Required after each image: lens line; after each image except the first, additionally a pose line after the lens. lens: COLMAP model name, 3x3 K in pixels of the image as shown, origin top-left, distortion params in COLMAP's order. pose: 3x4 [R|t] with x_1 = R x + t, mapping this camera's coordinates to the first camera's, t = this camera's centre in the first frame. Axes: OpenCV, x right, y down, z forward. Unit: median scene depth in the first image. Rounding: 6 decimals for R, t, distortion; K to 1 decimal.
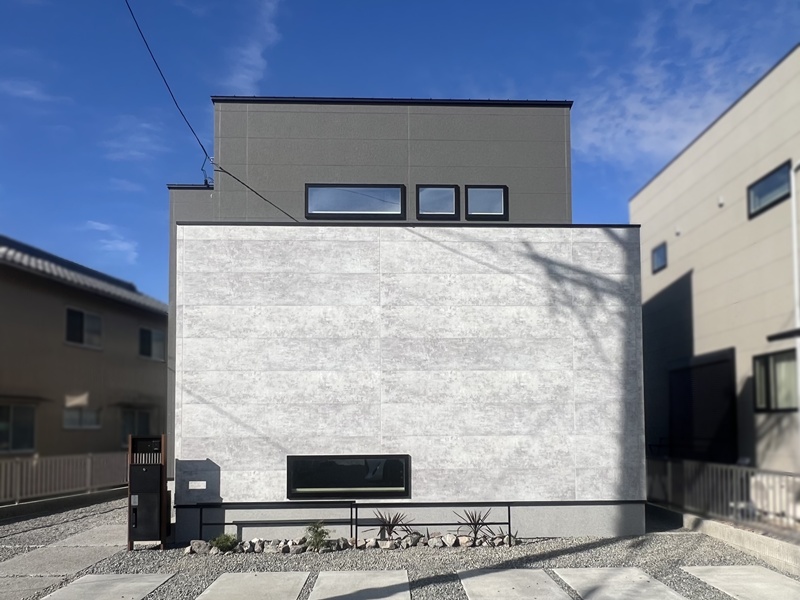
lens RADIAL K [[553.9, 0, 398.5], [0, 553.9, 306.7], [0, 0, 1]] dist [-0.000873, 0.011016]
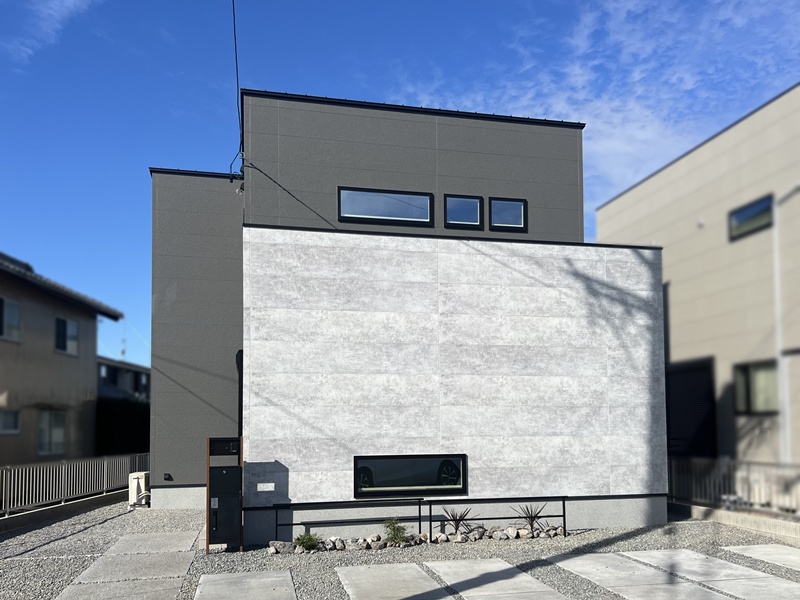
lens RADIAL K [[601.8, 0, 394.7], [0, 601.8, 291.3], [0, 0, 1]] dist [0.057668, -0.045464]
pose [[0.984788, 0.034771, 0.170247, -0.317862], [-0.033170, 0.999375, -0.012241, -0.027397], [-0.170566, 0.006408, 0.985325, -0.126272]]
